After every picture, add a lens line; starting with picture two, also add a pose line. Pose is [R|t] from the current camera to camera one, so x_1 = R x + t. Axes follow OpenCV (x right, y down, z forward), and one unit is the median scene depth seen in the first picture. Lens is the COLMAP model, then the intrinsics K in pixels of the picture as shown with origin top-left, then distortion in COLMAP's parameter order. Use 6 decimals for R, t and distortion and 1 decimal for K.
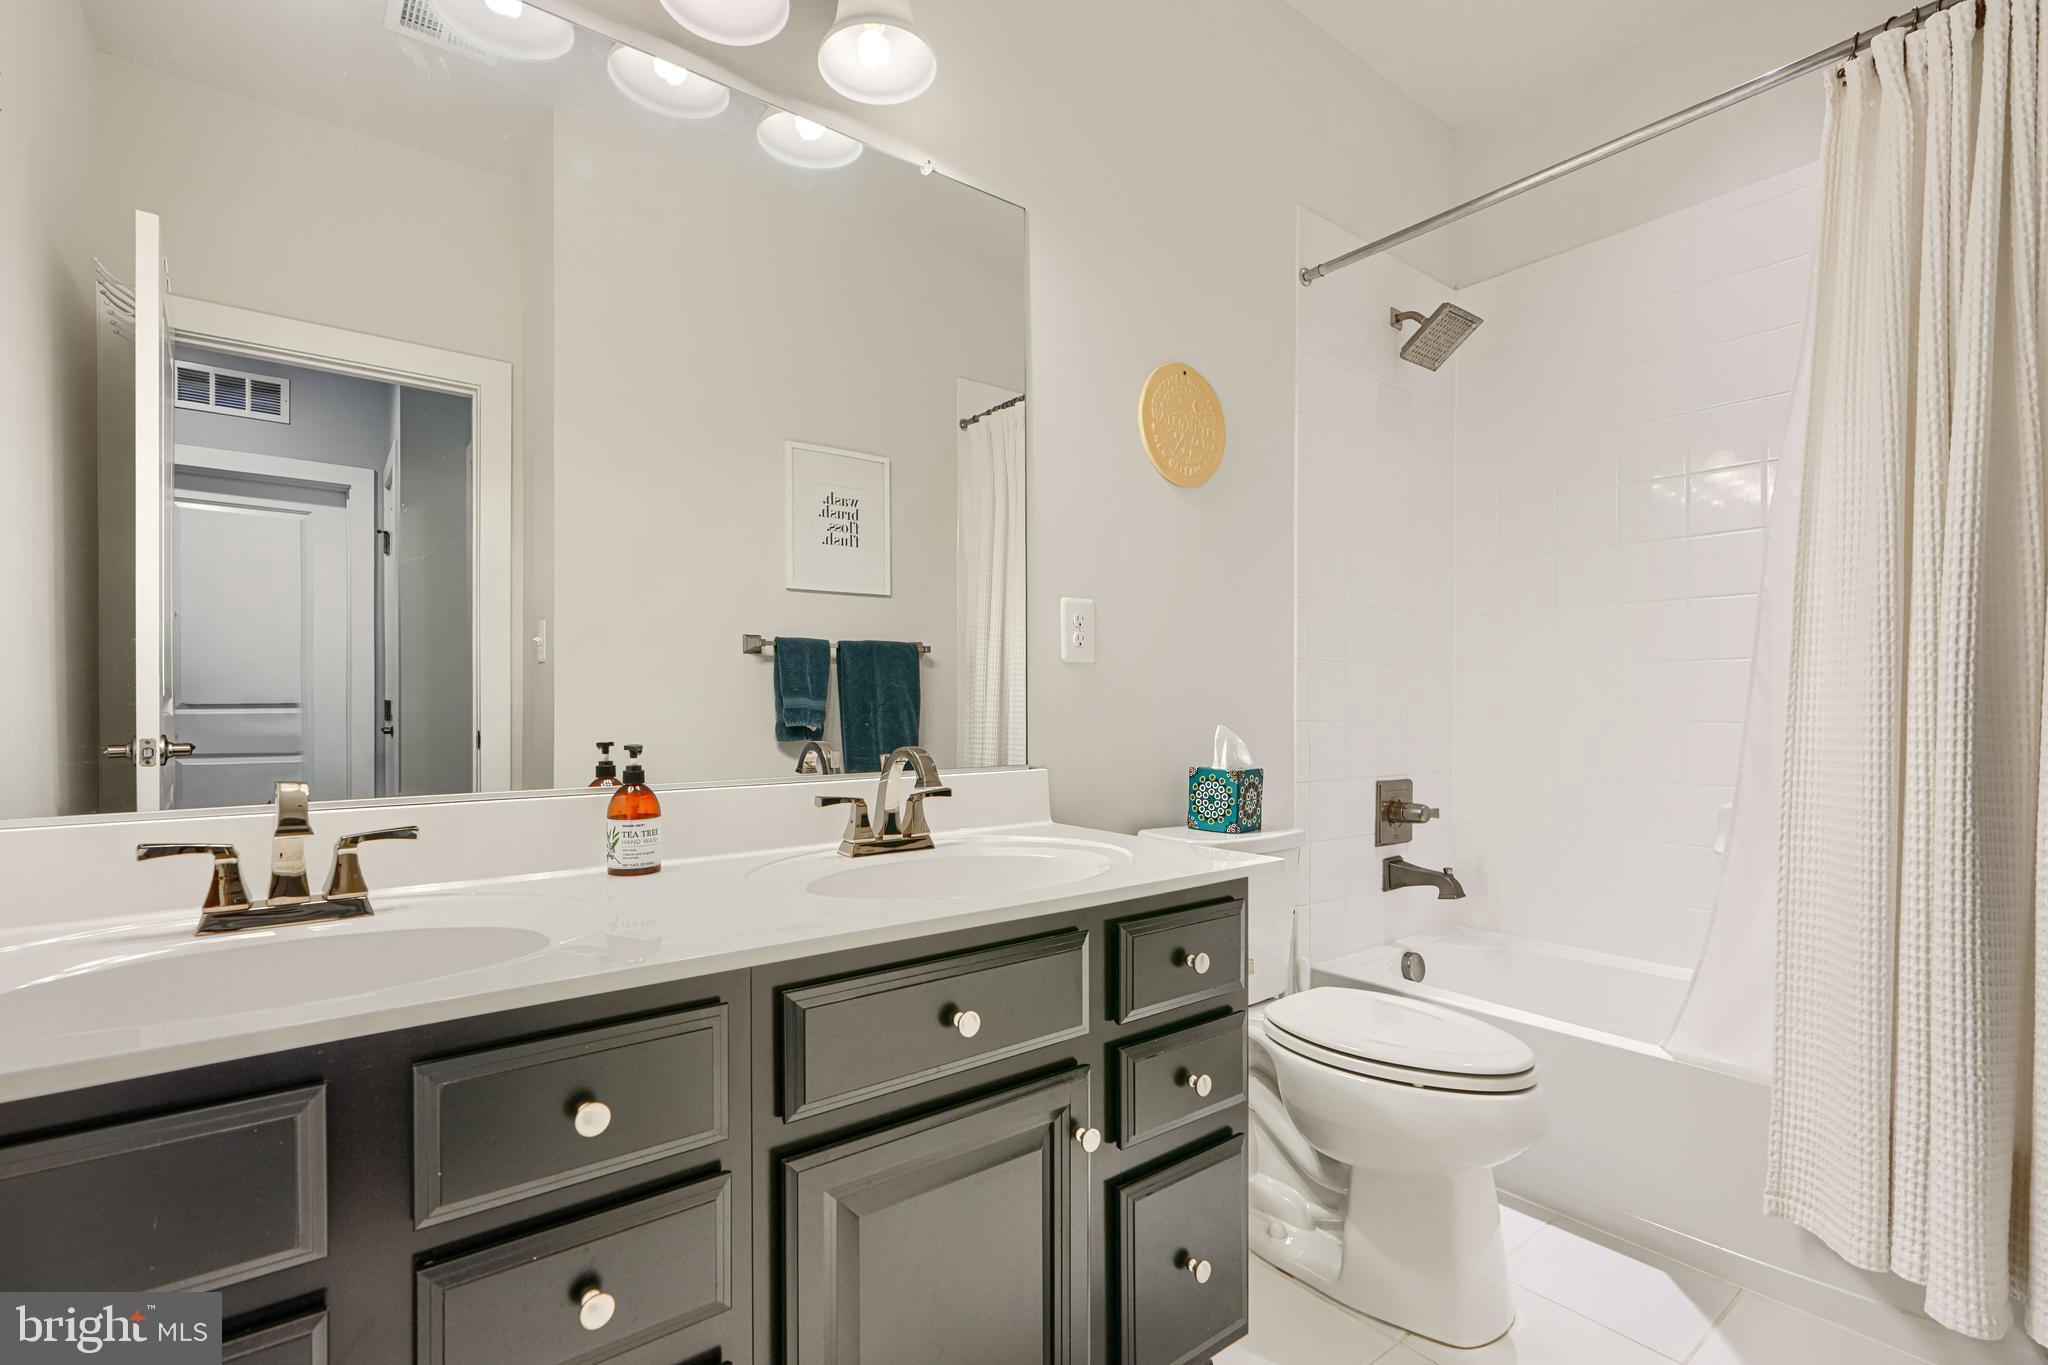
lens RADIAL K [[933.1, 0, 1024.4], [0, 933.1, 716.3], [0, 0, 1]] dist [0.001298, 0.000249]
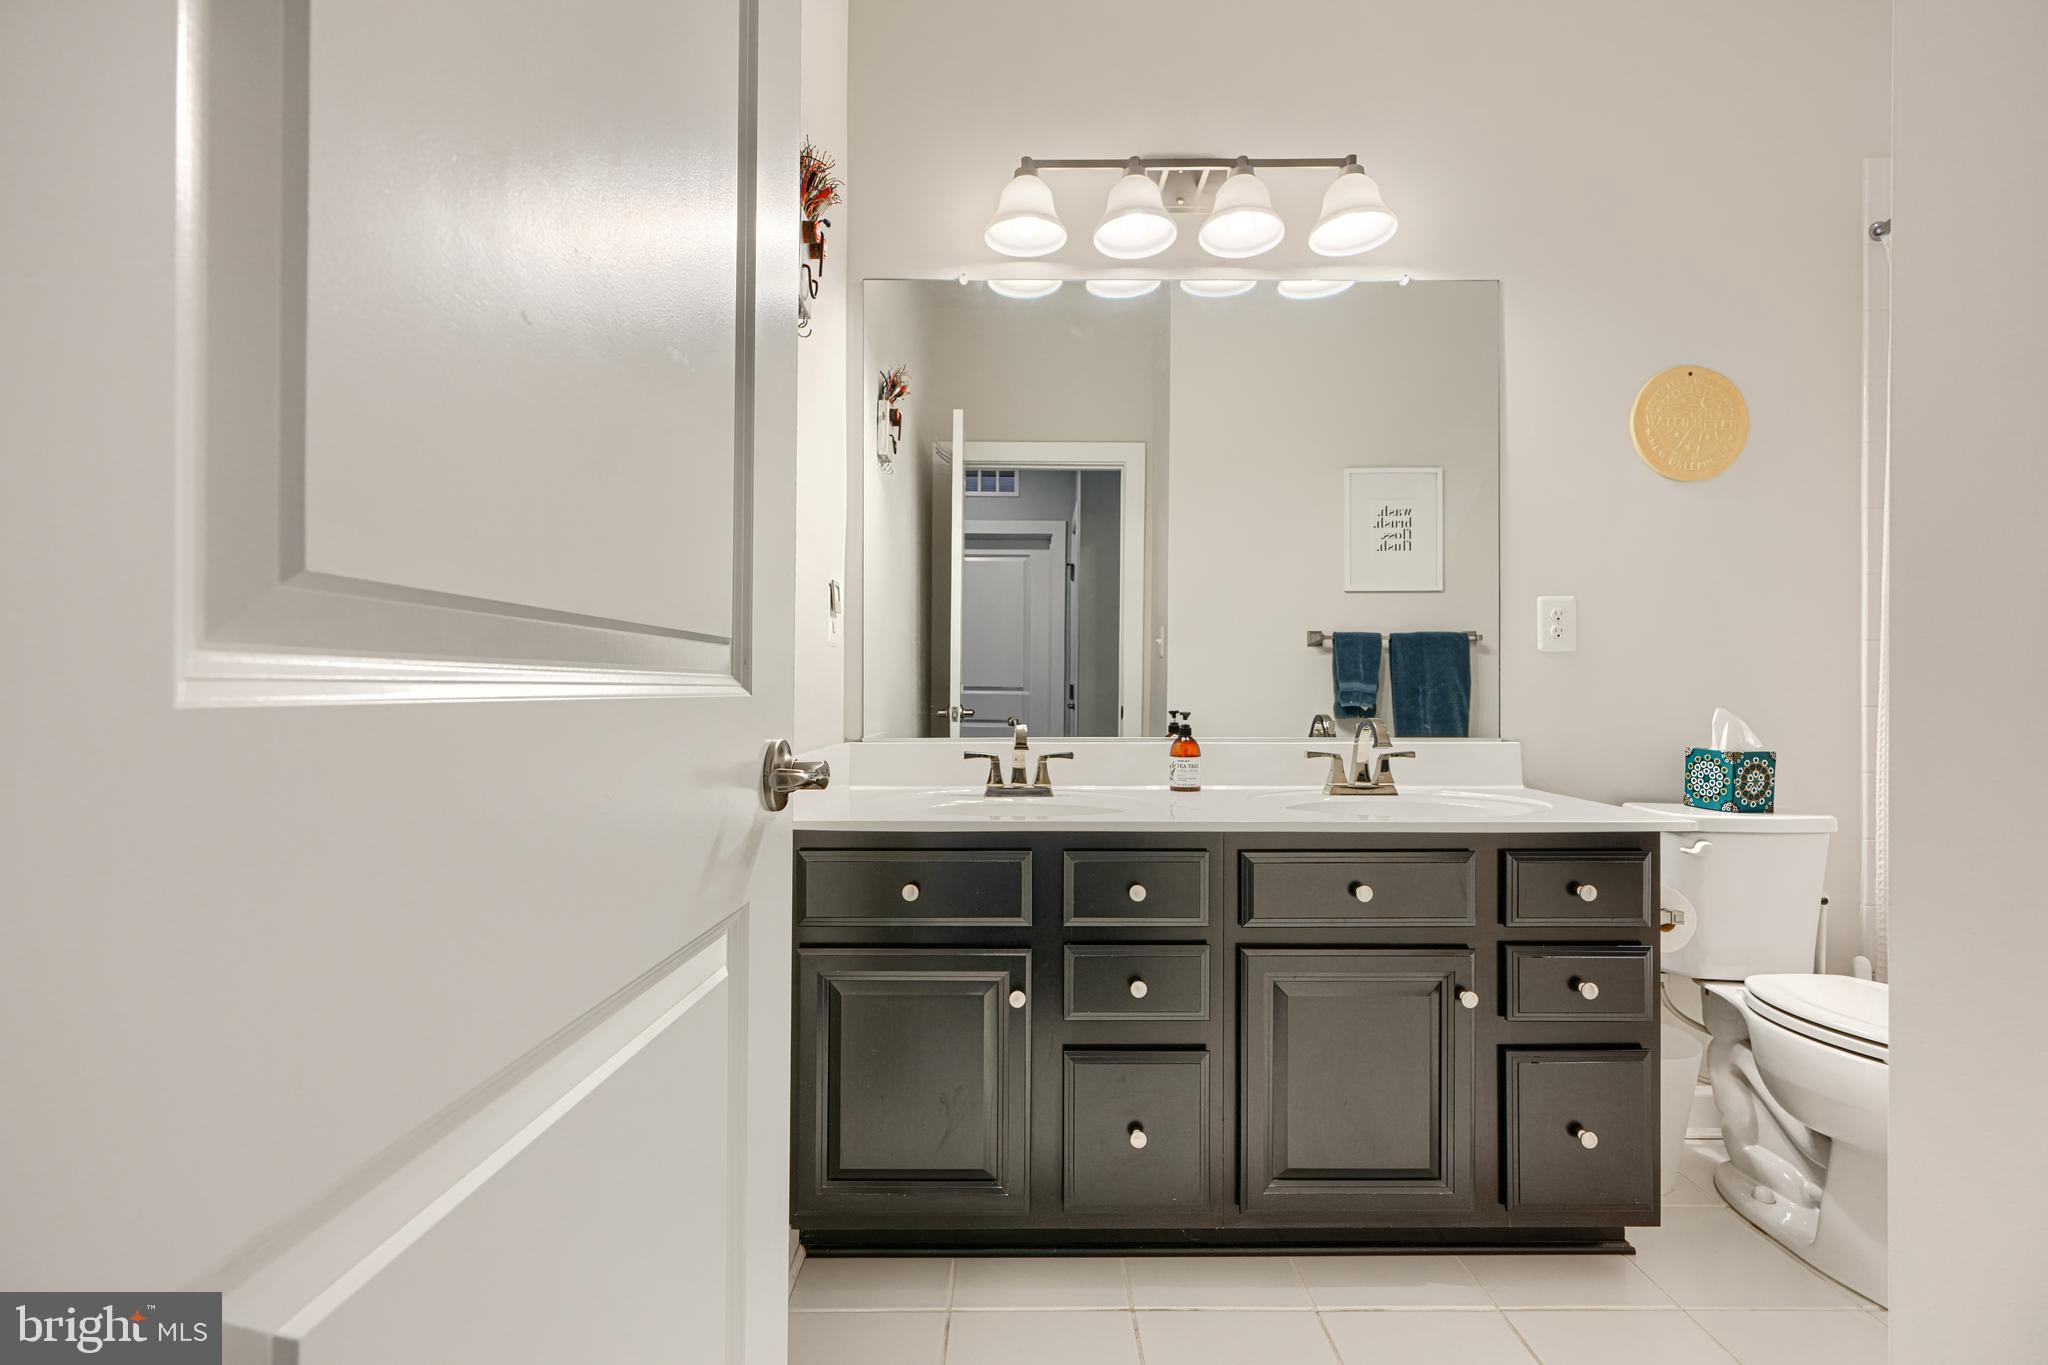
lens RADIAL K [[933.5, 0, 1025.6], [0, 933.5, 692.4], [0, 0, 1]] dist [0.000269, -0.000761]
pose [[0.792884, 0.004824, -0.609353, 0.358191], [-0.010161, 0.999934, -0.005304, 0.008220], [0.609287, 0.010397, 0.792881, -0.469557]]
